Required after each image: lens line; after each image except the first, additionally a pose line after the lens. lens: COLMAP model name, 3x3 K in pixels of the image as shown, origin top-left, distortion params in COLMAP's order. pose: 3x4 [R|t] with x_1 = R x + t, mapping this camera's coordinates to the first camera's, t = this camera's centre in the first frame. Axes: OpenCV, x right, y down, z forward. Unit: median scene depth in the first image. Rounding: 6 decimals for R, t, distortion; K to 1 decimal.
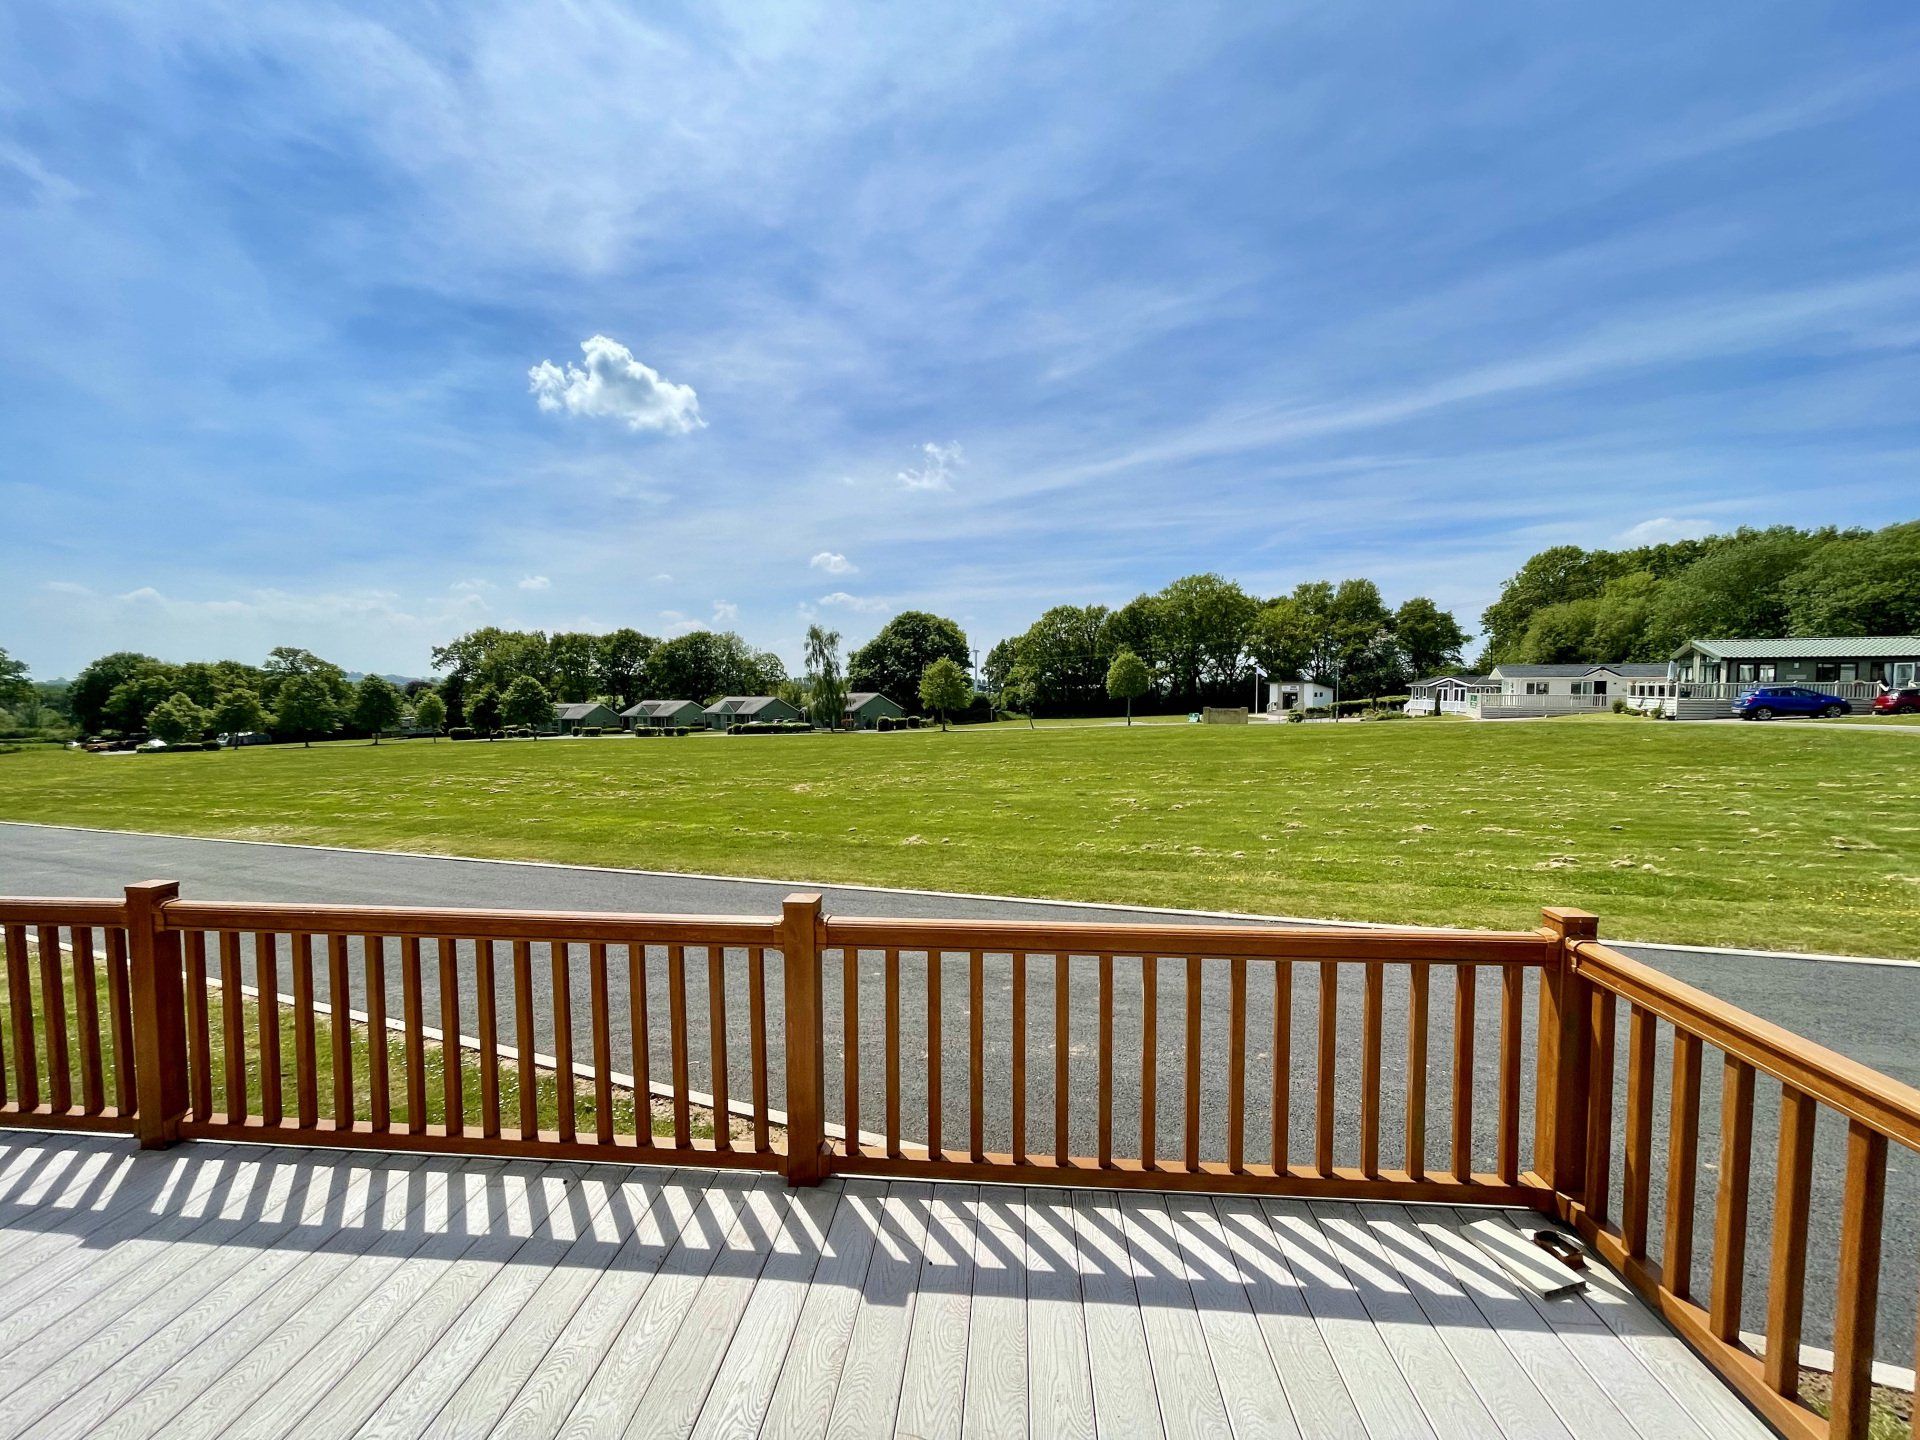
lens RADIAL K [[780.2, 0, 957.2], [0, 780.2, 729.9], [0, 0, 1]] dist [-0.001397, -0.000760]
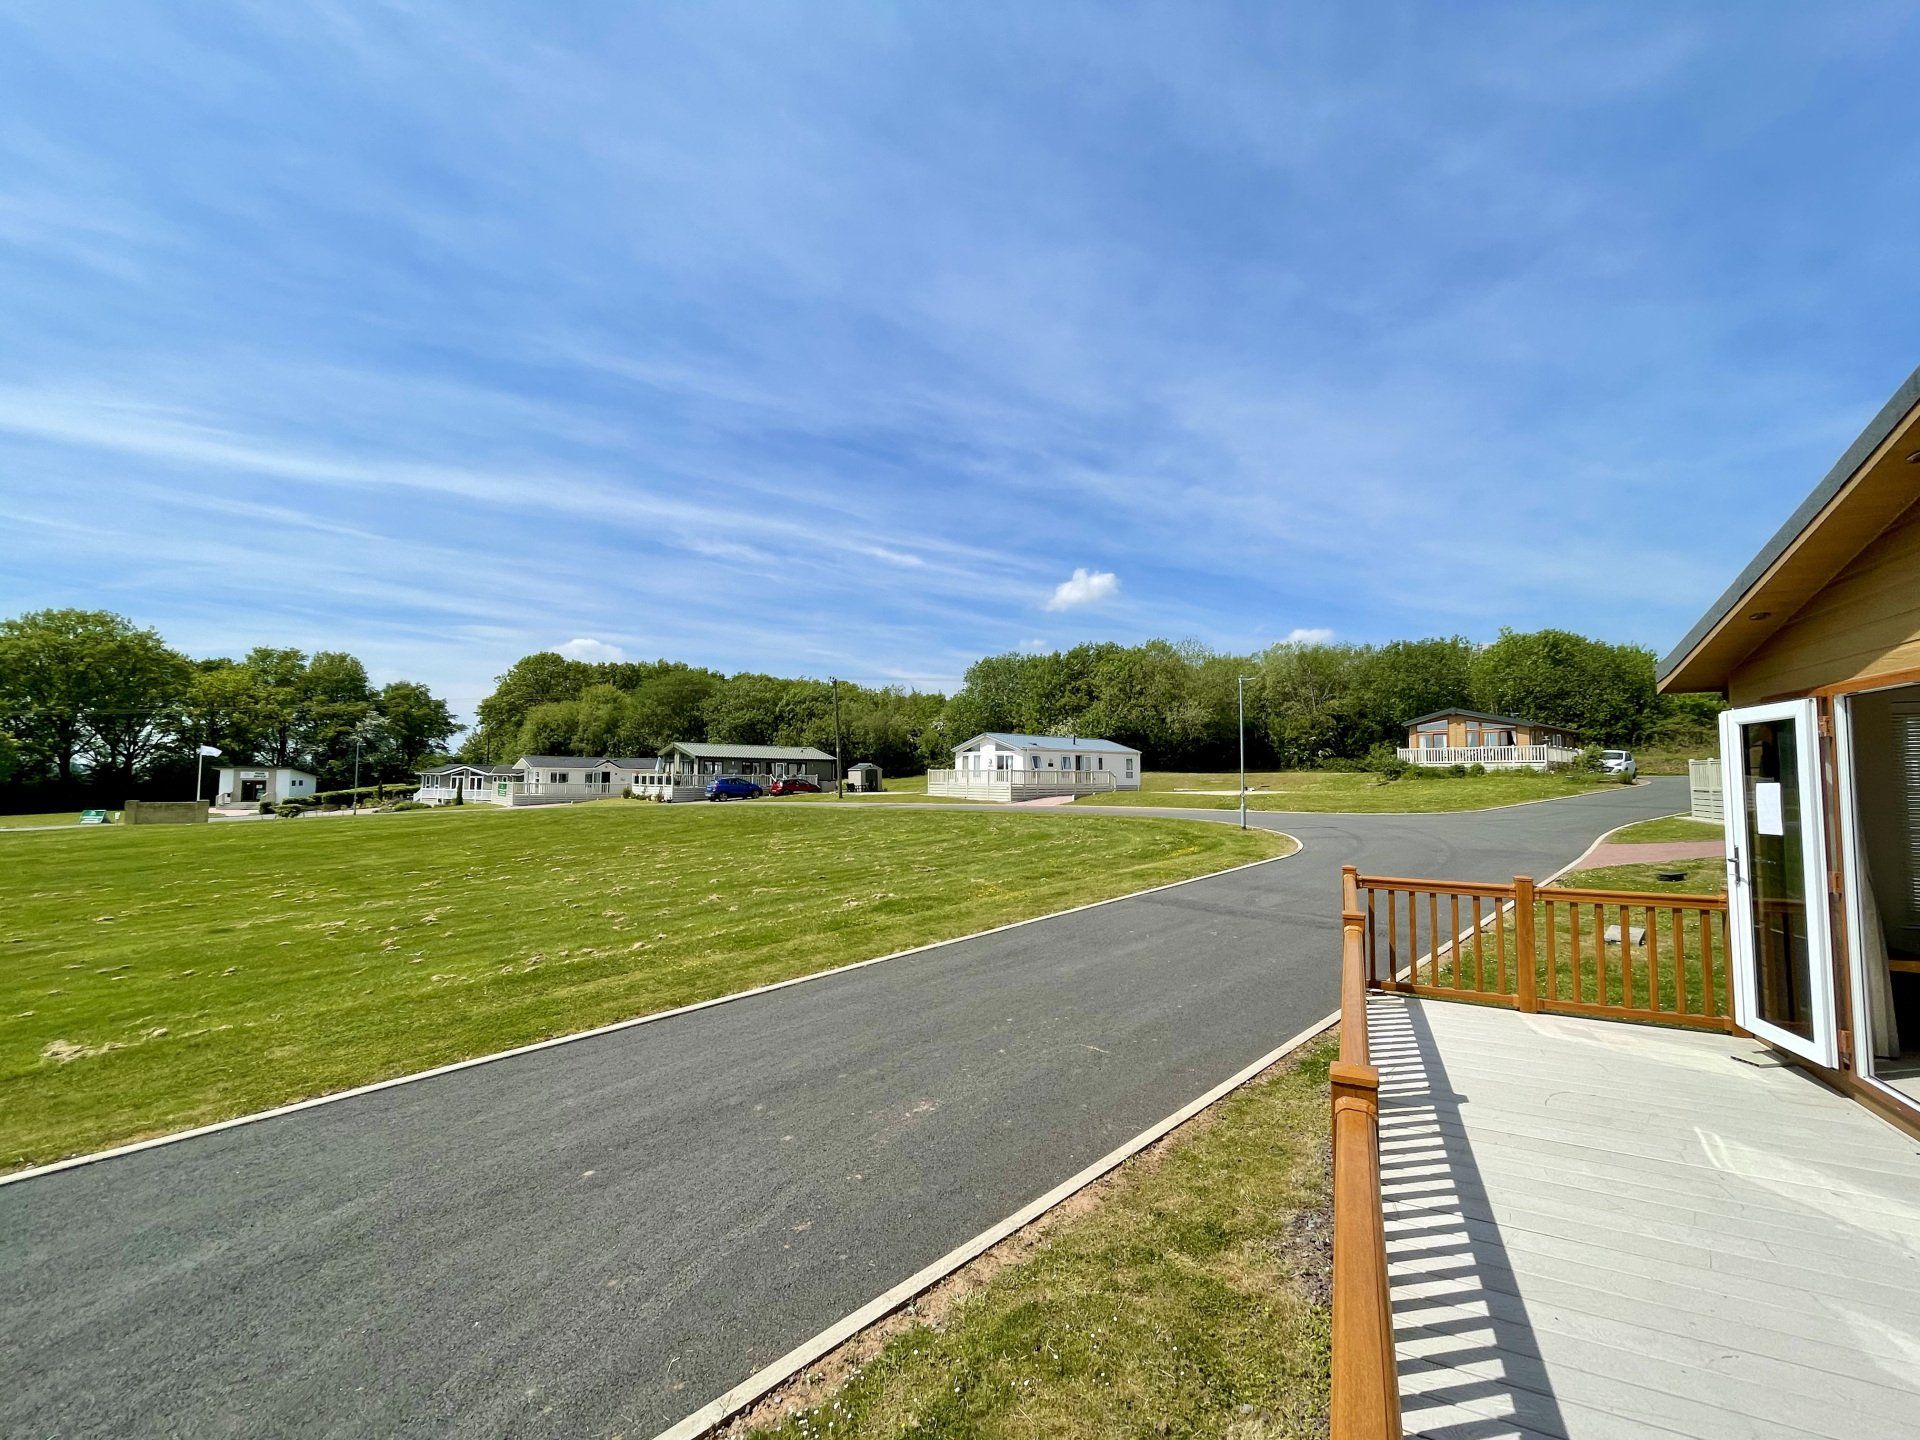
lens RADIAL K [[780.2, 0, 965.8], [0, 780.2, 734.5], [0, 0, 1]] dist [-0.001397, -0.000760]
pose [[0.352366, 0.058425, 0.934037, -0.064814], [0.042231, 0.996040, -0.078235, -0.001682], [-0.934909, 0.067013, 0.348503, 0.038794]]
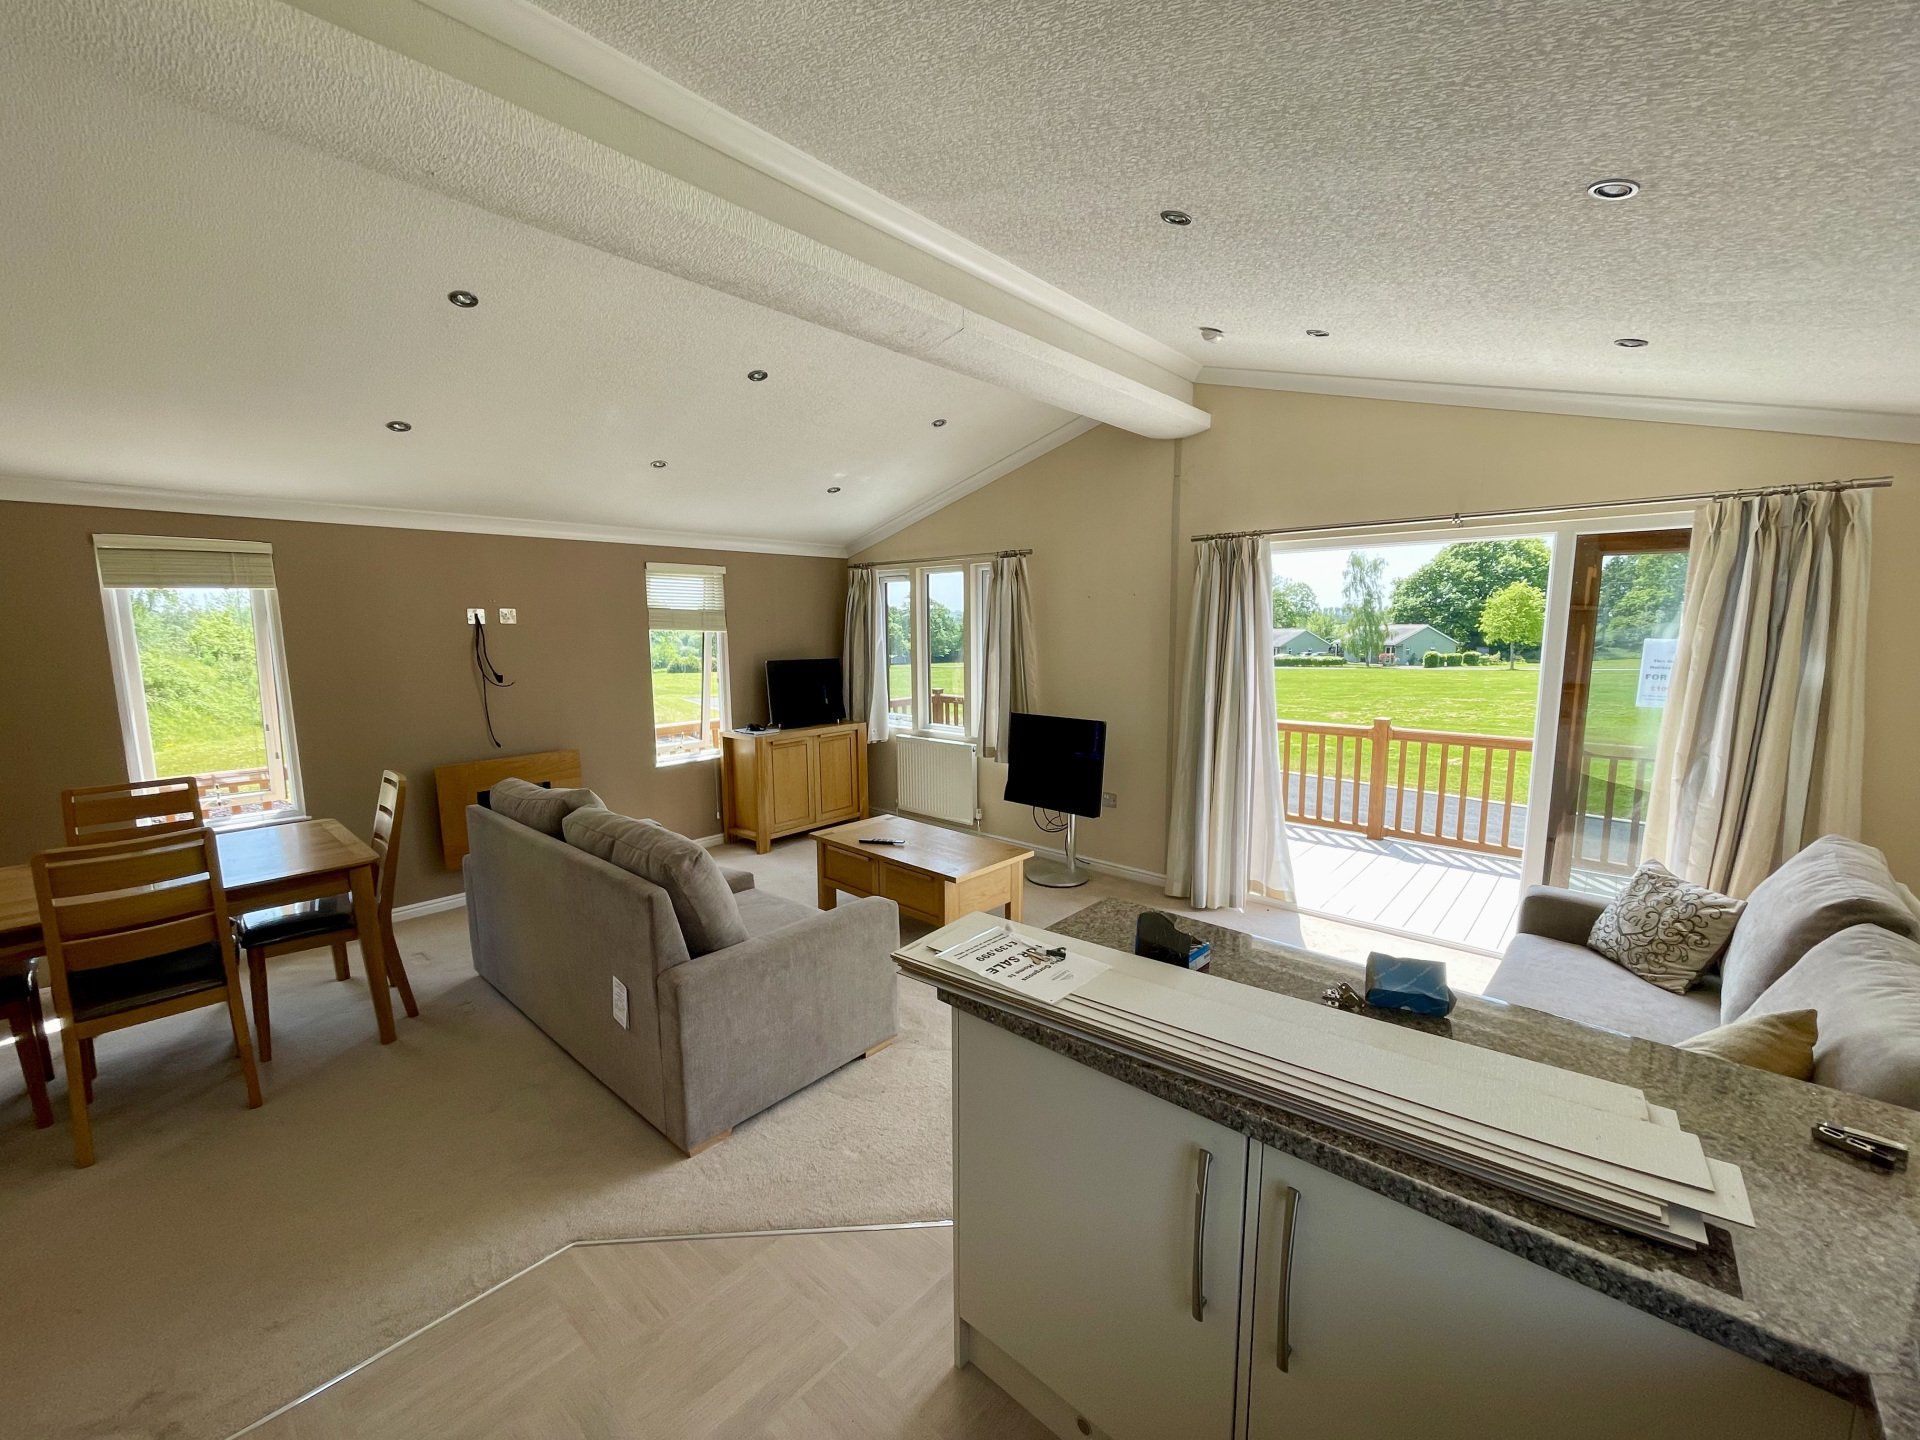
lens RADIAL K [[780.2, 0, 978.6], [0, 780.2, 739.2], [0, 0, 1]] dist [-0.001397, -0.000760]
pose [[0.814669, 0.081398, -0.574185, 0.005405], [-0.024859, 0.994092, 0.105653, 0.002241], [0.579393, -0.071799, 0.811880, -0.053171]]
